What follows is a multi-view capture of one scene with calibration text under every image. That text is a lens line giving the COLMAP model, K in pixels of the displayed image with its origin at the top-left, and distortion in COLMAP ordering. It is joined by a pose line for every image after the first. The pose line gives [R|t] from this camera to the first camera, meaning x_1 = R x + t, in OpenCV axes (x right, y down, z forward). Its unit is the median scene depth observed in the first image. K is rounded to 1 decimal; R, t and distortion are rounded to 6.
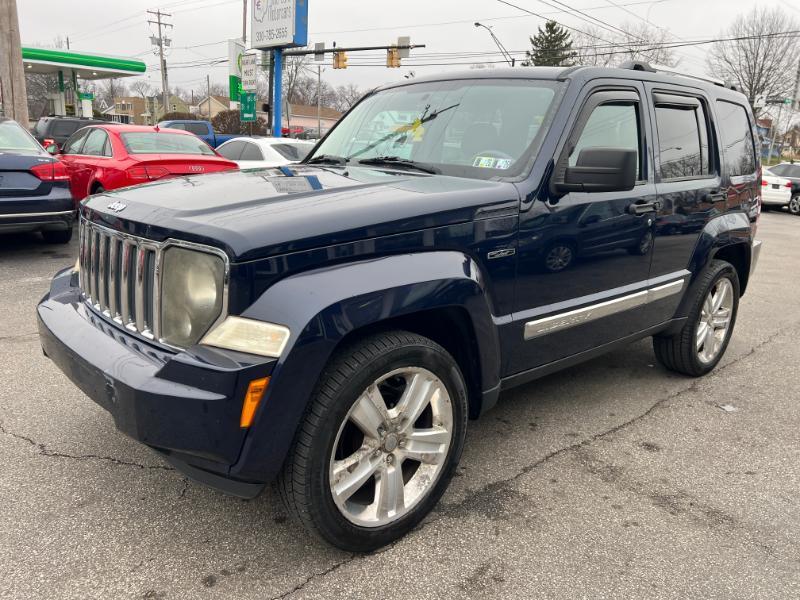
lens RADIAL K [[598.4, 0, 404.7], [0, 598.4, 305.0], [0, 0, 1]] dist [0.049642, -0.054475]
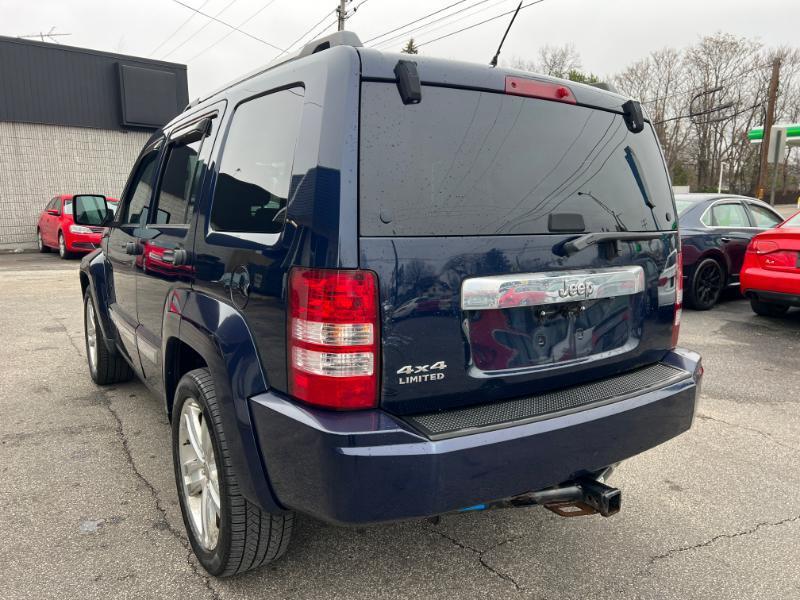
lens RADIAL K [[598.4, 0, 404.7], [0, 598.4, 305.0], [0, 0, 1]] dist [0.049642, -0.054475]
pose [[-0.145504, 0.121116, -0.981916, 0.325710], [-0.266039, 0.951134, 0.156742, -0.085068], [0.952918, 0.284035, -0.106172, 0.378218]]
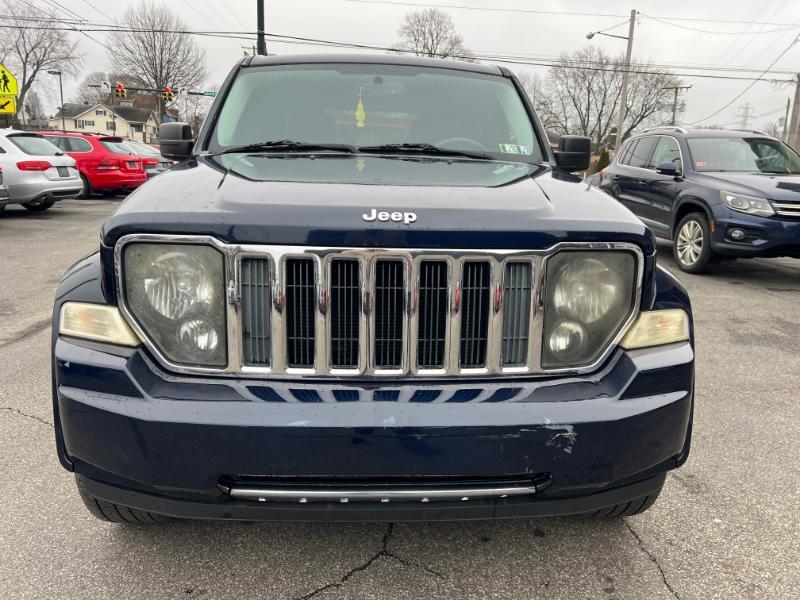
lens RADIAL K [[598.4, 0, 404.7], [0, 598.4, 305.0], [0, 0, 1]] dist [0.049642, -0.054475]
pose [[0.632790, -0.201185, 0.747731, -0.173426], [0.186519, 0.976827, 0.104978, -0.022878], [-0.751523, 0.073037, 0.655651, 0.092567]]
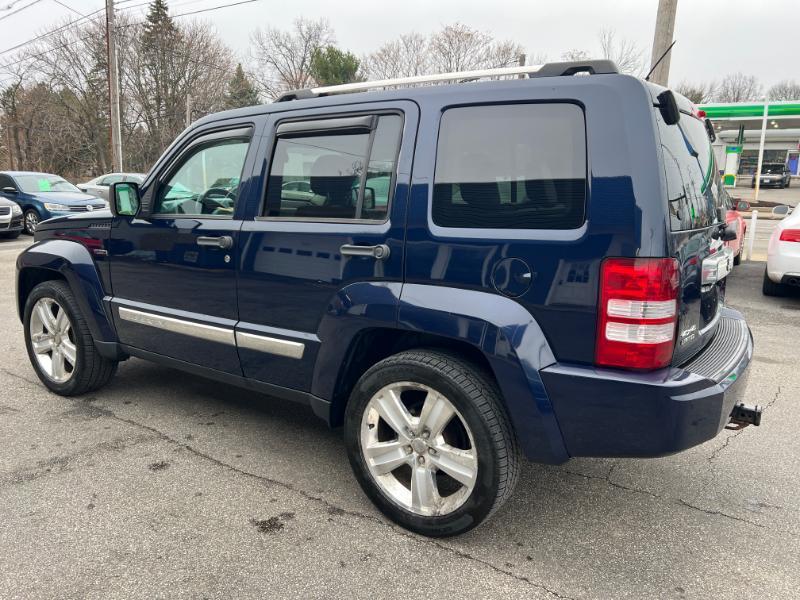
lens RADIAL K [[598.4, 0, 404.7], [0, 598.4, 305.0], [0, 0, 1]] dist [0.049642, -0.054475]
pose [[0.243911, 0.159594, -0.956576, 0.341664], [-0.252116, 0.962887, 0.096362, -0.055447], [0.936453, 0.217664, 0.275095, 0.246421]]
